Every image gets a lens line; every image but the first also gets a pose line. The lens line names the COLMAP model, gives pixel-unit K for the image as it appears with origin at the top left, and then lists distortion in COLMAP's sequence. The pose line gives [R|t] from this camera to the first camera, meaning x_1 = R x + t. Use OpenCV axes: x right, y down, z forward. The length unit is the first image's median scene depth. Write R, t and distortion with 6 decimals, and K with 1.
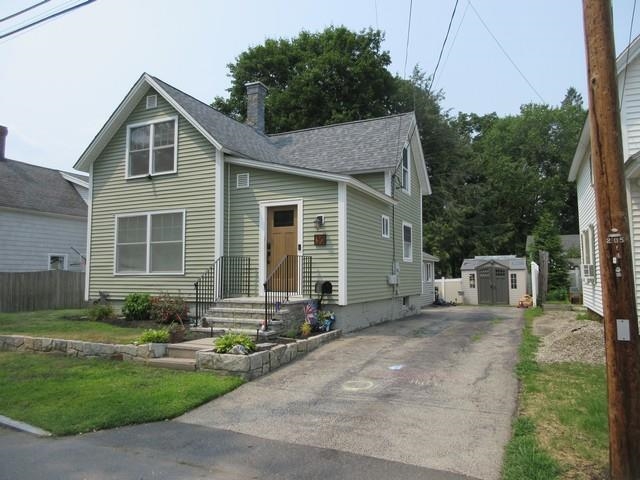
lens RADIAL K [[474.0, 0, 318.0], [0, 474.0, 237.2], [0, 0, 1]] dist [-0.007084, 0.002793]
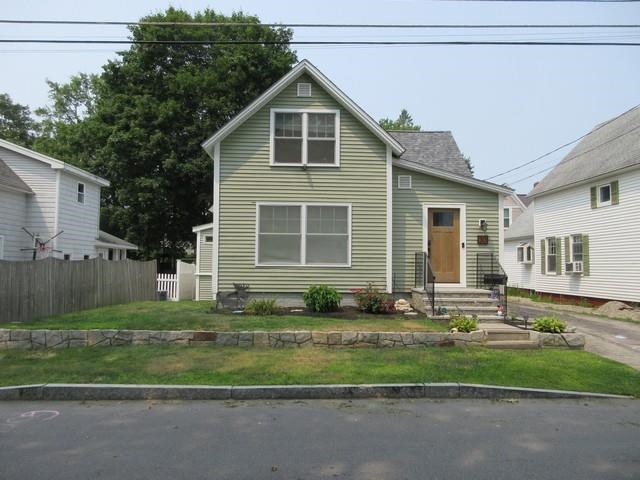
lens RADIAL K [[474.0, 0, 319.3], [0, 474.0, 238.3], [0, 0, 1]] dist [-0.007084, 0.002793]
pose [[0.885062, 0.039172, 0.463823, -0.795048], [-0.051425, 0.998582, 0.013792, 0.005567], [-0.462624, -0.036059, 0.885821, 0.111862]]
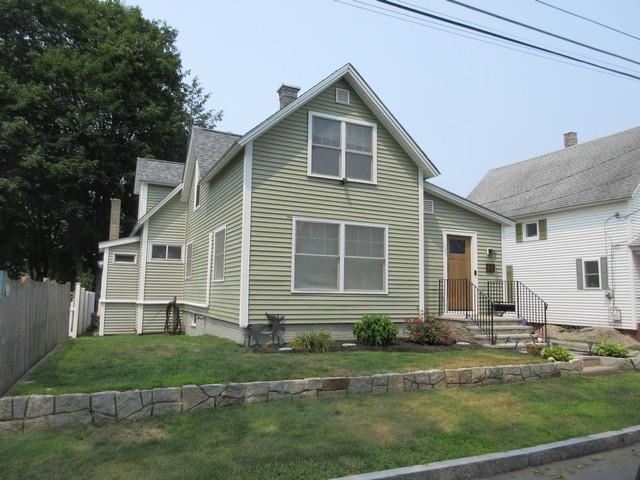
lens RADIAL K [[474.0, 0, 321.8], [0, 474.0, 238.1], [0, 0, 1]] dist [-0.007084, 0.002793]
pose [[0.630594, 0.102871, 0.769265, -1.066065], [-0.082160, 0.994456, -0.065636, 0.039143], [-0.771752, -0.021813, 0.635549, 0.481606]]
